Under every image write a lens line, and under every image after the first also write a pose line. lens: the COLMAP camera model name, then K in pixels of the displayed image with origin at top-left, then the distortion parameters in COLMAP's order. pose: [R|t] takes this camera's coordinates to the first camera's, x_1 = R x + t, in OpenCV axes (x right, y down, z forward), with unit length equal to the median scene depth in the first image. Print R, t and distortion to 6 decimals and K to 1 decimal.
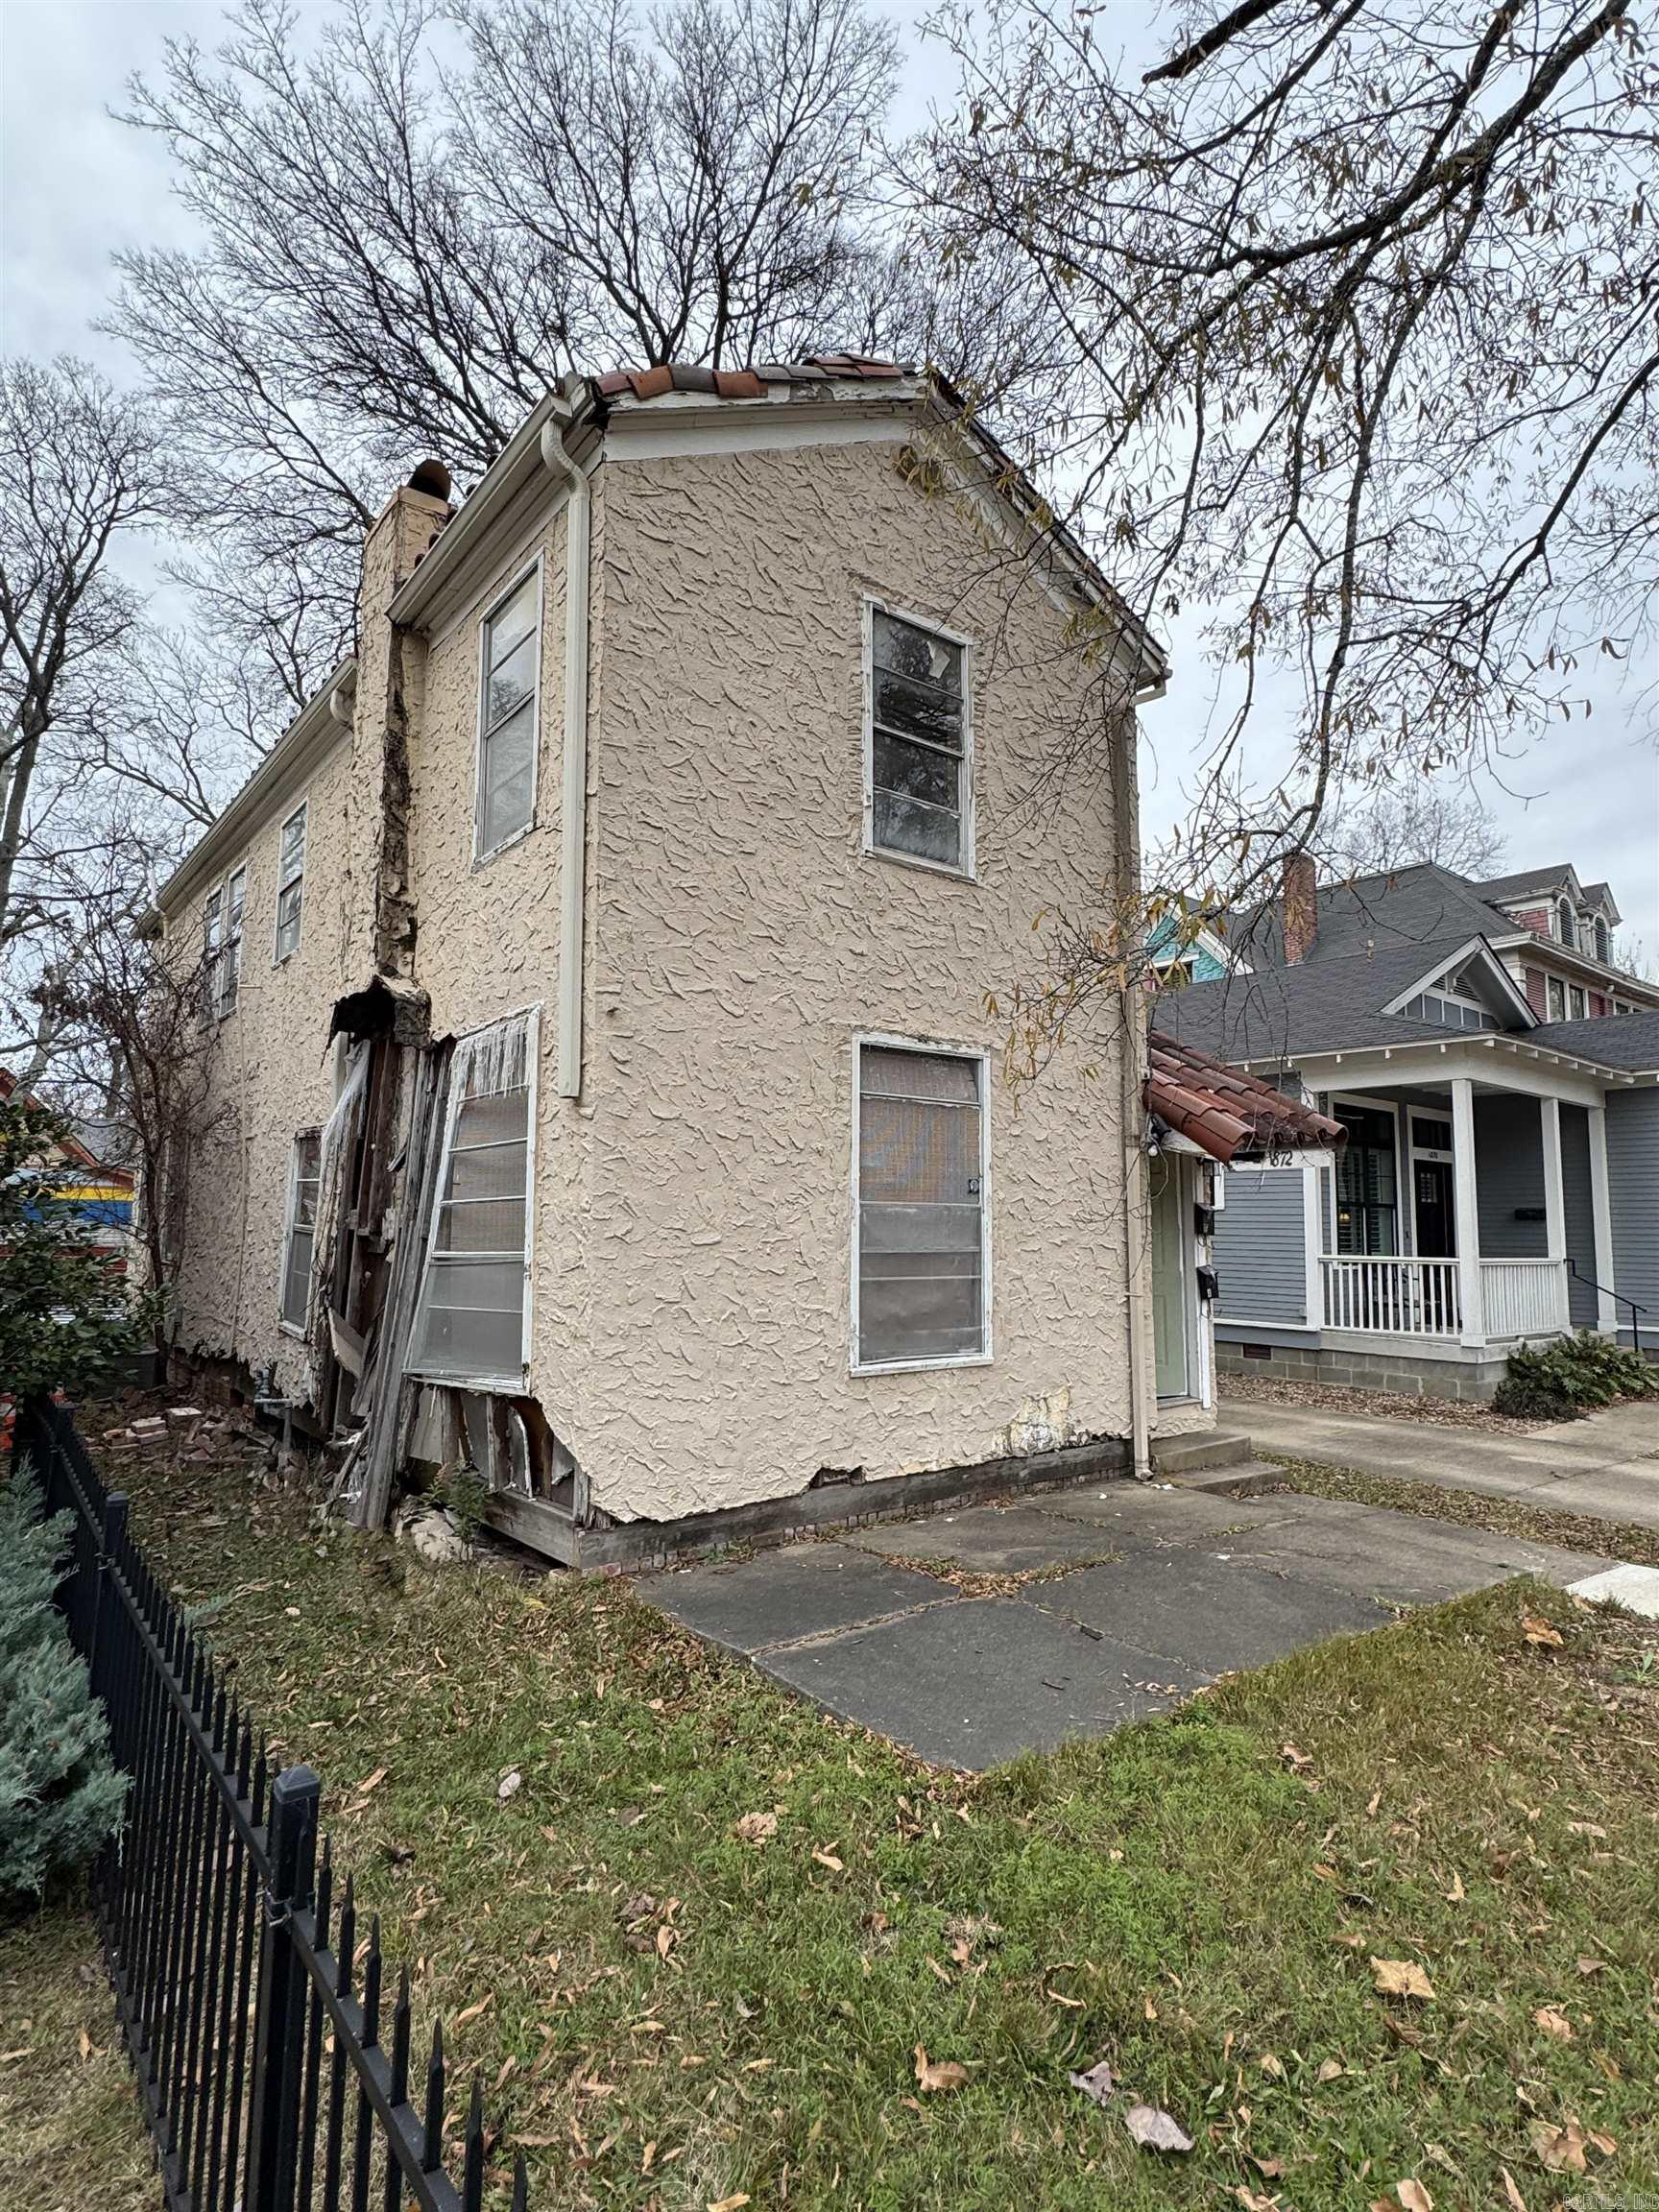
lens RADIAL K [[1157.8, 0, 837.7], [0, 1157.8, 1117.7], [0, 0, 1]] dist [-0.002008, -0.000897]
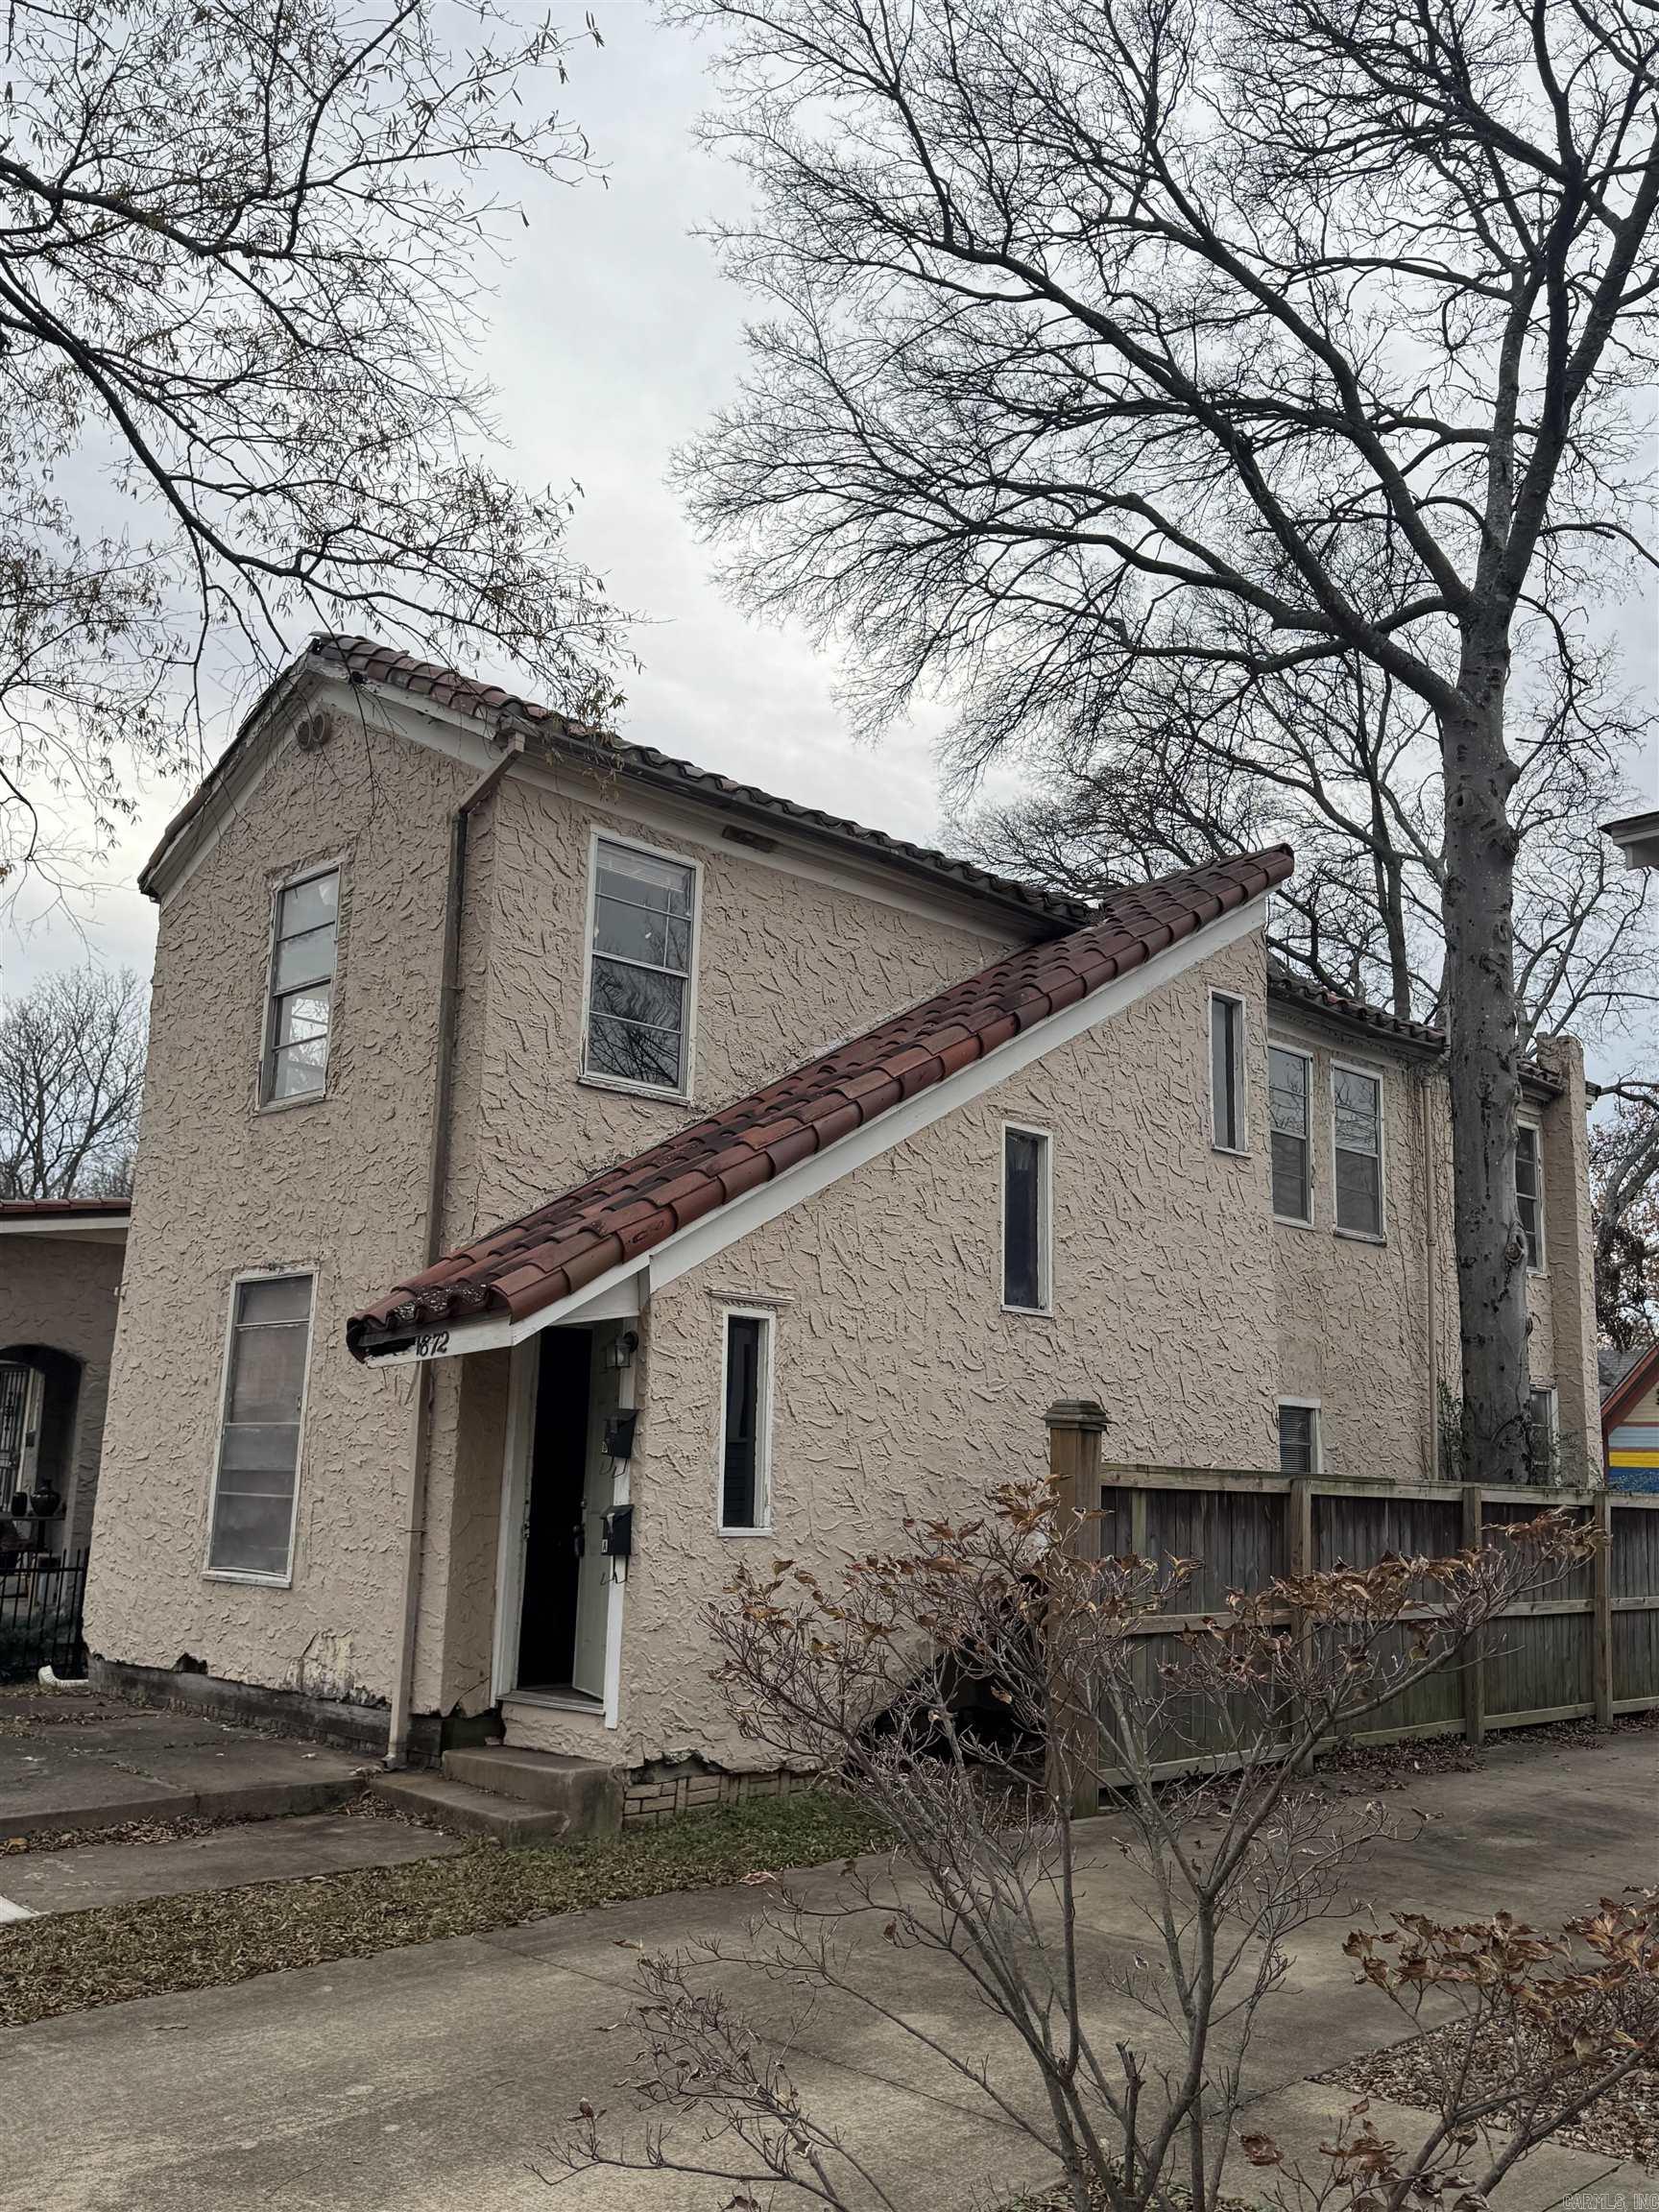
lens RADIAL K [[1881.0, 0, 834.1], [0, 1881.0, 1094.6], [0, 0, 1]] dist [0.018499, -0.003687]
pose [[0.116647, -0.203383, -0.972126, 1.823668], [0.073806, 0.977876, -0.195730, 0.151593], [0.990427, -0.048917, 0.129077, 1.273374]]
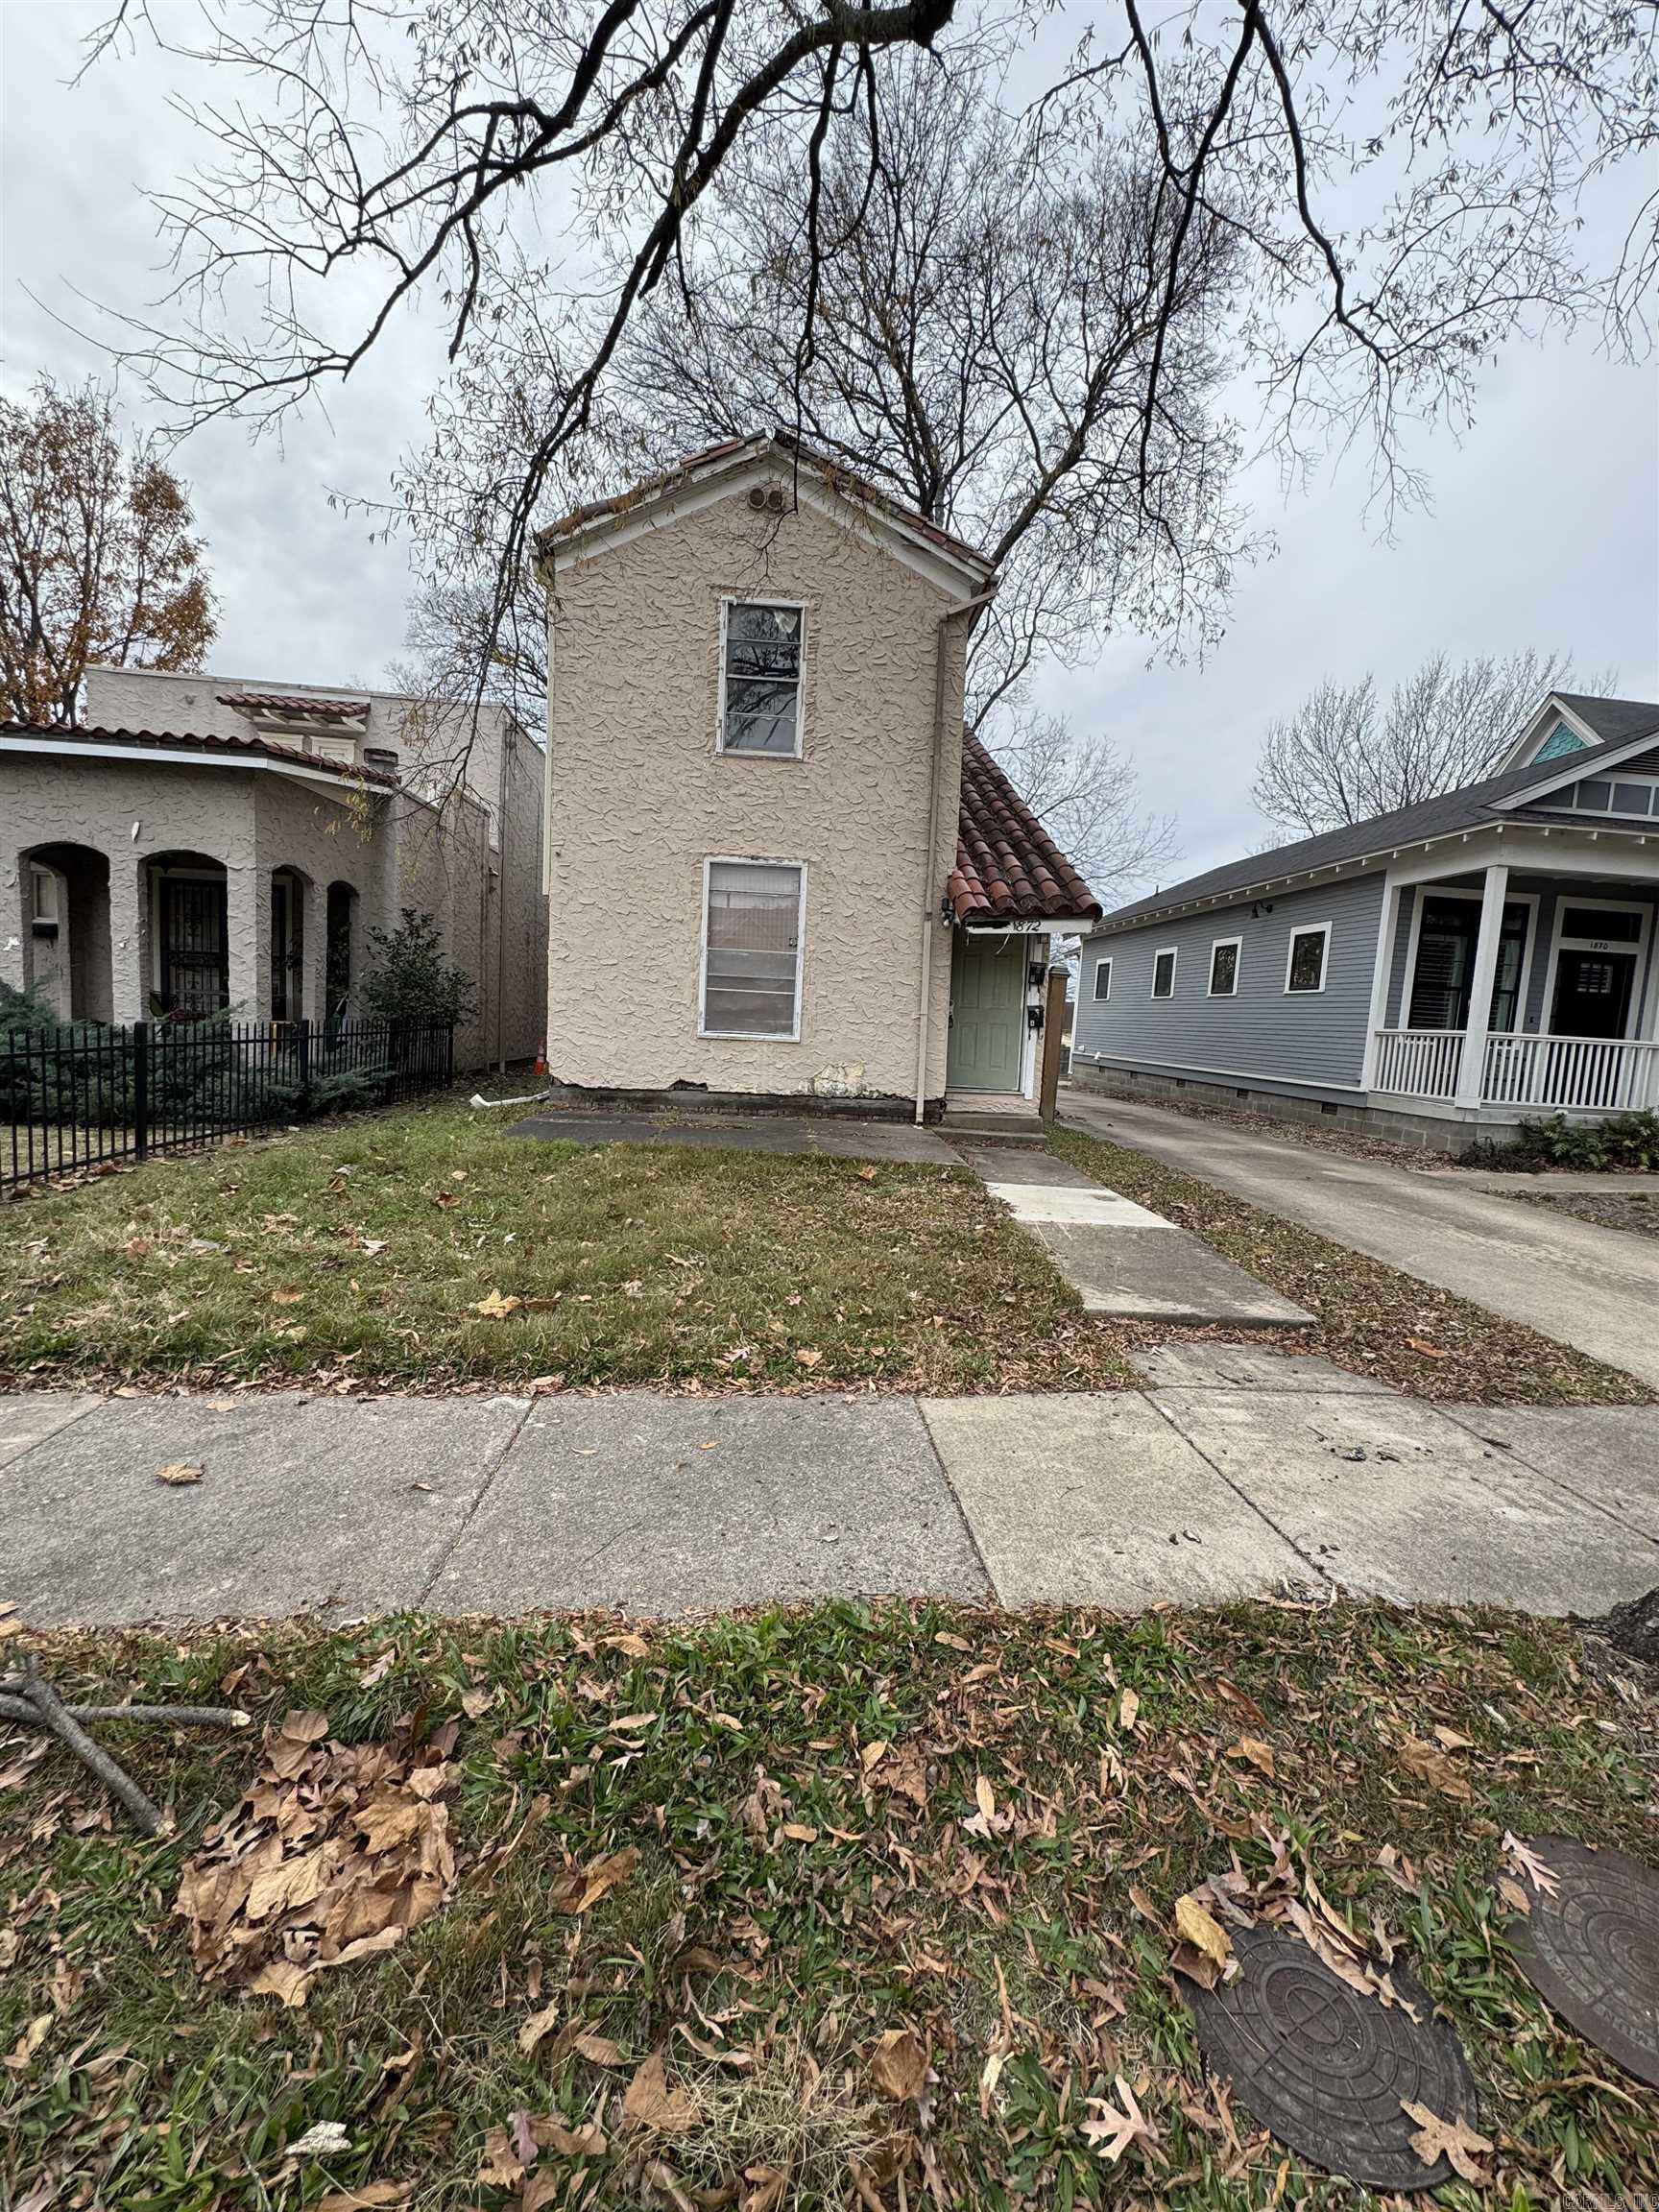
lens RADIAL K [[867.0, 0, 835.3], [0, 867.0, 1108.6], [0, 0, 1]] dist [0.000189, 0.000189]
pose [[0.828943, 0.085483, -0.552763, 0.935850], [0.012073, 0.985288, 0.170476, 0.085624], [0.559203, -0.147989, 0.815715, -0.083443]]
